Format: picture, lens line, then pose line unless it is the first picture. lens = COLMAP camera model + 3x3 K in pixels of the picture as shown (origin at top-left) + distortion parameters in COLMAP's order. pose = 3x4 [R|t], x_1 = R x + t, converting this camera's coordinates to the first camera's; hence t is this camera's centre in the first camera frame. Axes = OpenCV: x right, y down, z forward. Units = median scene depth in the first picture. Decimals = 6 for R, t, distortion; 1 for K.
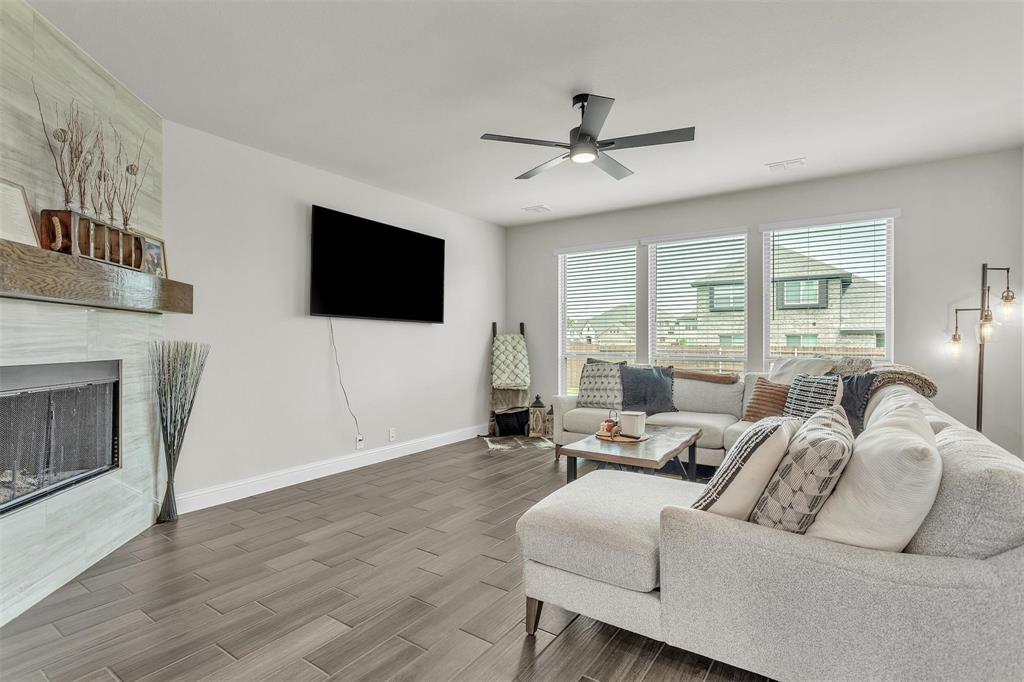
lens RADIAL K [[496.0, 0, 511.9], [0, 496.0, 342.4], [0, 0, 1]] dist [0.009379, -0.002679]
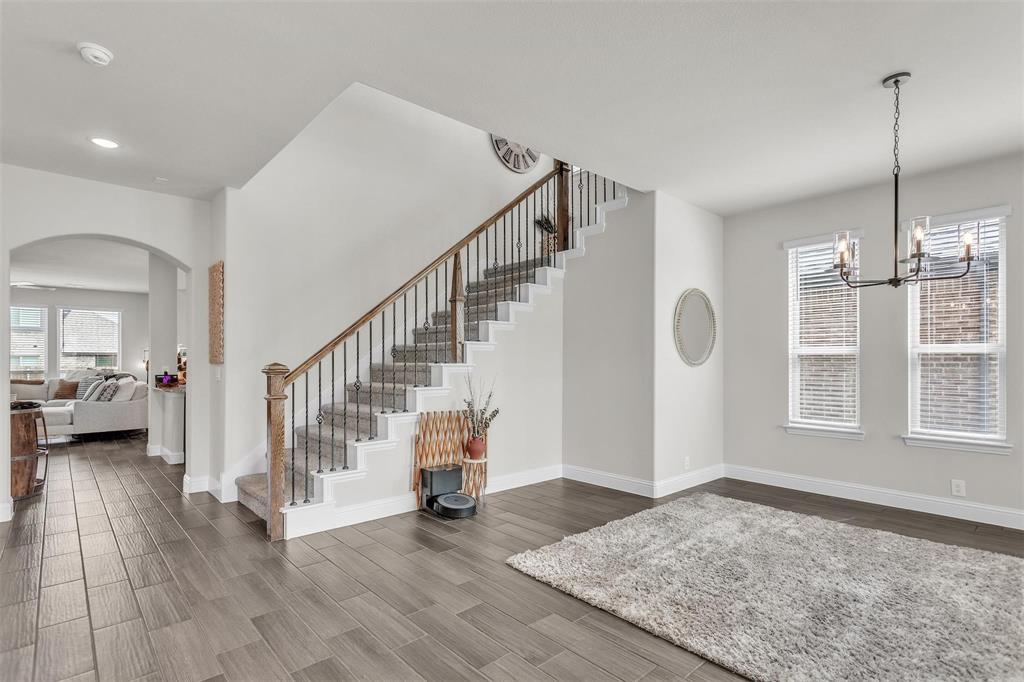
lens RADIAL K [[496.0, 0, 507.7], [0, 496.0, 368.5], [0, 0, 1]] dist [0.009379, -0.002679]
pose [[0.235928, -0.018540, 0.971594, -3.284122], [0.007297, 0.999824, 0.017307, -0.004672], [-0.971743, 0.003007, 0.236022, -4.011339]]
